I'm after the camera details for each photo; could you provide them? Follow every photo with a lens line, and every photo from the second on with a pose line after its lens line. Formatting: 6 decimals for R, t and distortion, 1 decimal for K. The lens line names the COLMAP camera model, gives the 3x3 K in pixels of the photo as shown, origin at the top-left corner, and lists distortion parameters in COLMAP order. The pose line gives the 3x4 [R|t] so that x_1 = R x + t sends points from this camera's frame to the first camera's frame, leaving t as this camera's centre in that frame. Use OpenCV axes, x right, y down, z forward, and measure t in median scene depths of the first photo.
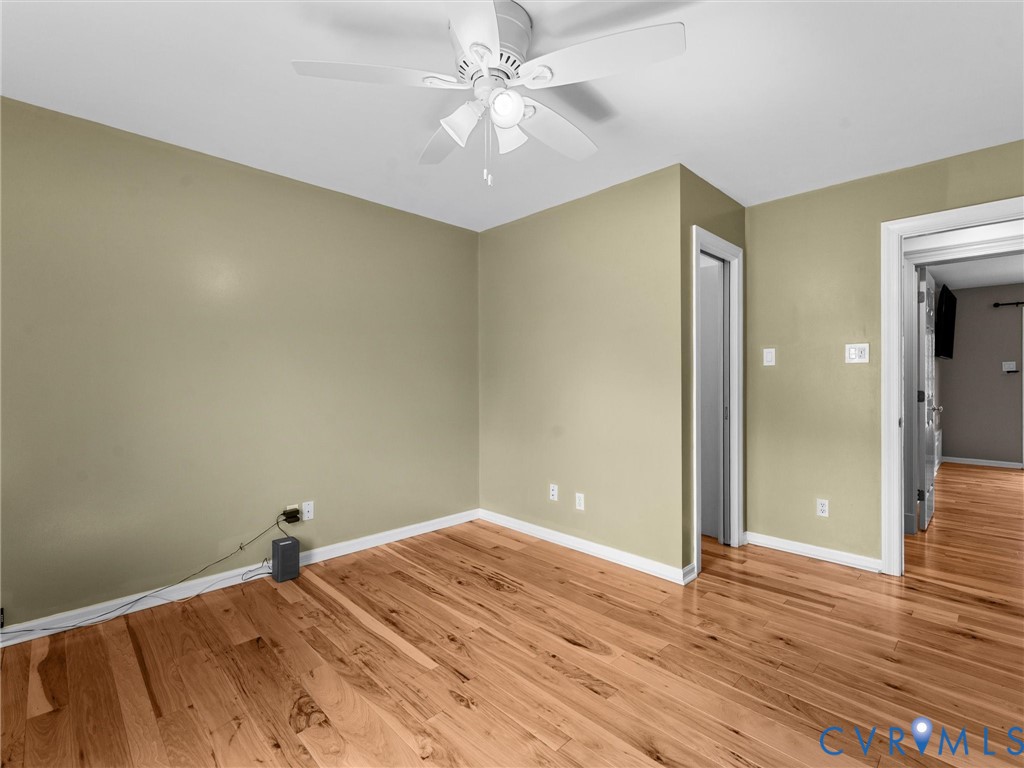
lens RADIAL K [[483.7, 0, 504.9], [0, 483.7, 382.1], [0, 0, 1]] dist [-0.002708, -0.000103]
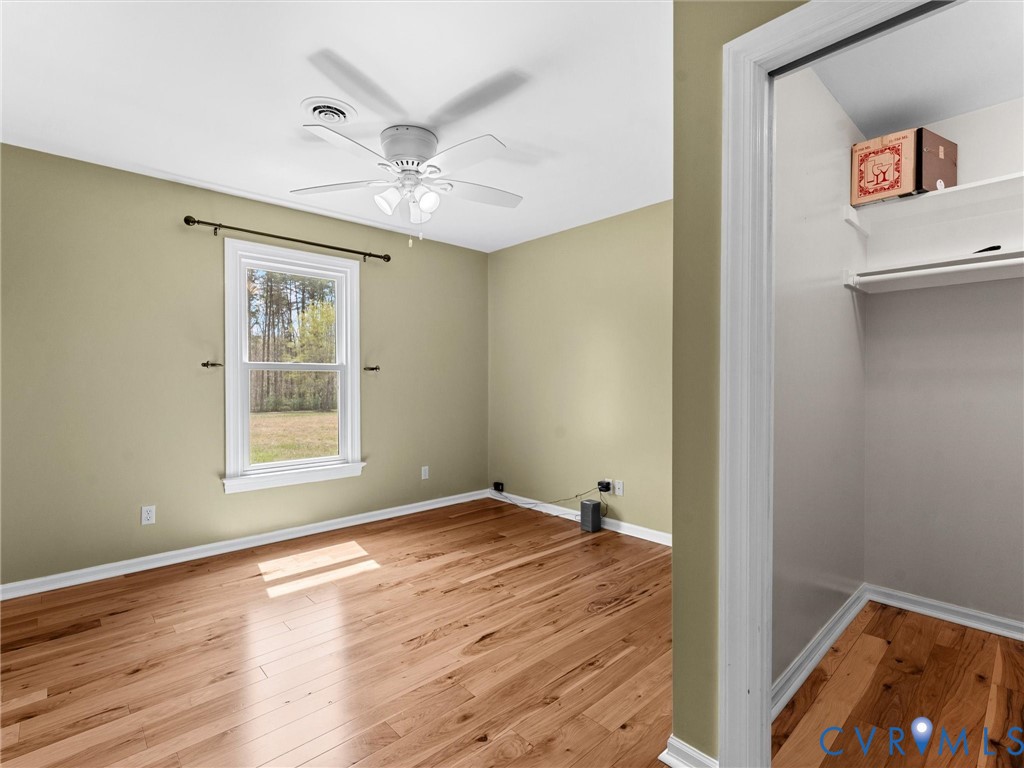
lens RADIAL K [[483.7, 0, 504.6], [0, 483.7, 381.9], [0, 0, 1]] dist [-0.002708, -0.000103]
pose [[-0.024106, 0.007819, -0.999679, 1.010573], [-0.007752, 0.999938, 0.008008, -0.010287], [0.999679, 0.007942, -0.024044, 0.918908]]
